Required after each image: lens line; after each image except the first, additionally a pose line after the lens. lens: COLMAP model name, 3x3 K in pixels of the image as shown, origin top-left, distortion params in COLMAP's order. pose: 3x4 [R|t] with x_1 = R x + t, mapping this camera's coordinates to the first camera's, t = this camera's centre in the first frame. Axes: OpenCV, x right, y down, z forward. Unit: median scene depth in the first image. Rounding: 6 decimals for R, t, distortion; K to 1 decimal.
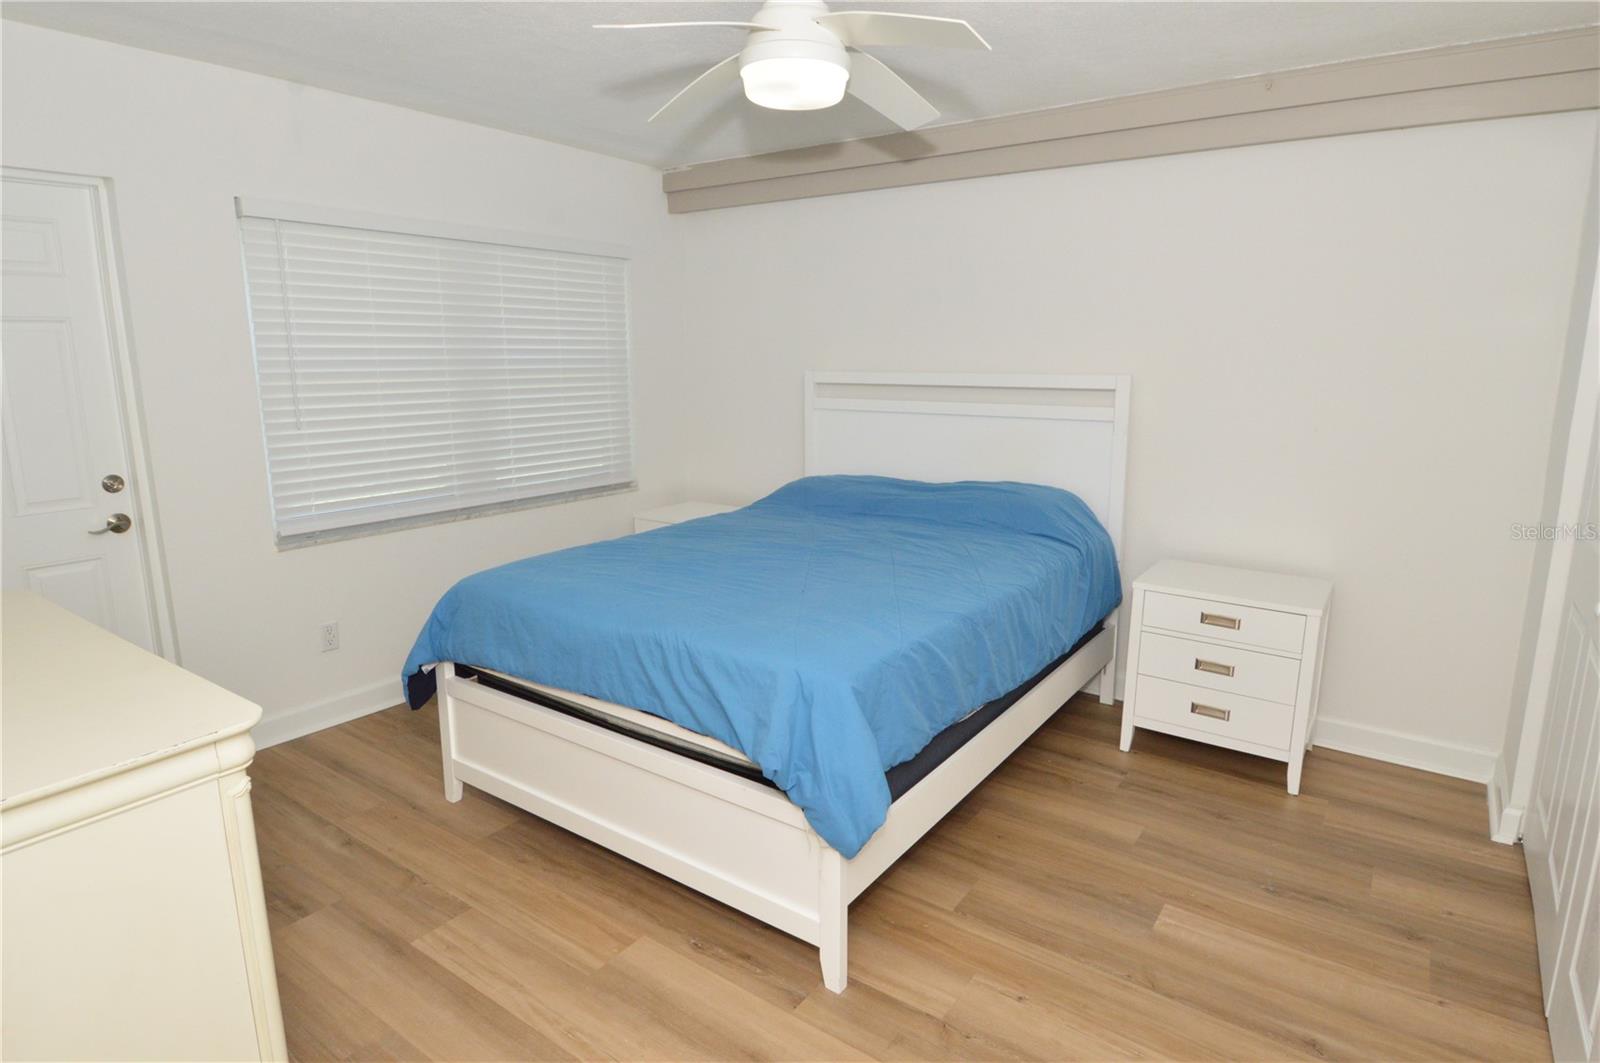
lens RADIAL K [[882.8, 0, 797.3], [0, 882.8, 519.5], [0, 0, 1]] dist [0.011109, -0.026447]
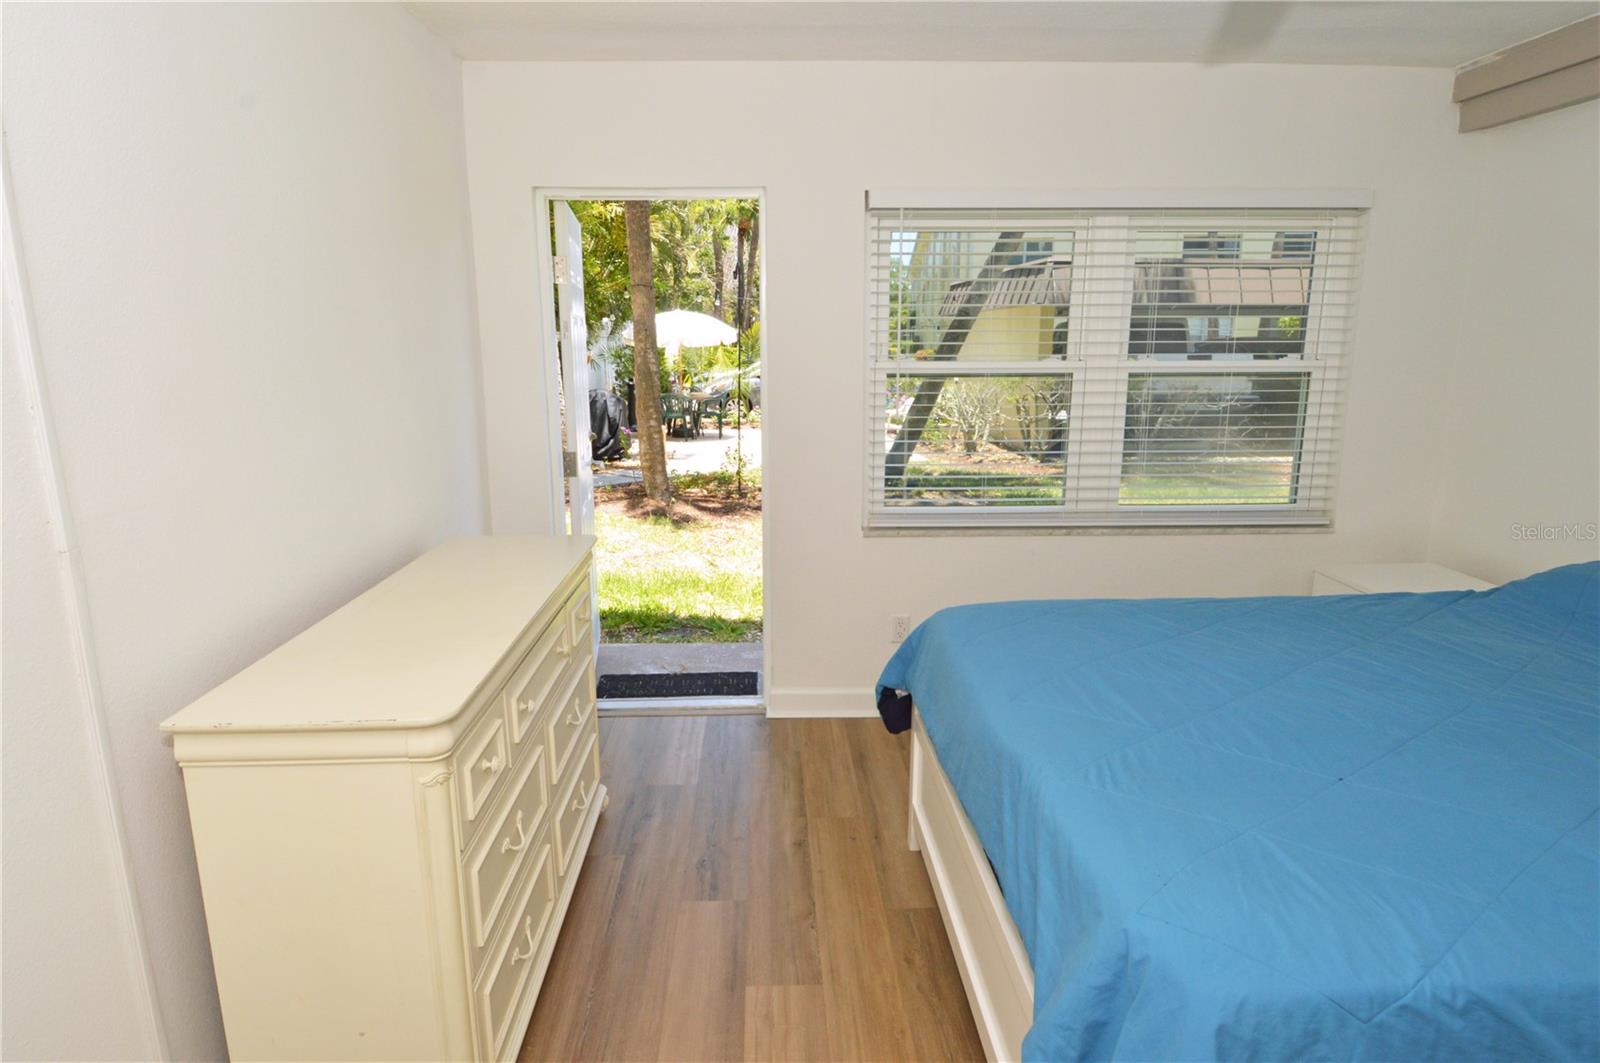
lens RADIAL K [[873.8, 0, 809.8], [0, 873.8, 520.8], [0, 0, 1]] dist [0.011553, -0.019172]
pose [[0.608486, 0.148574, -0.779532, 0.189284], [-0.145713, 0.986534, 0.074286, -0.056306], [0.780072, 0.068386, 0.621941, 0.373352]]
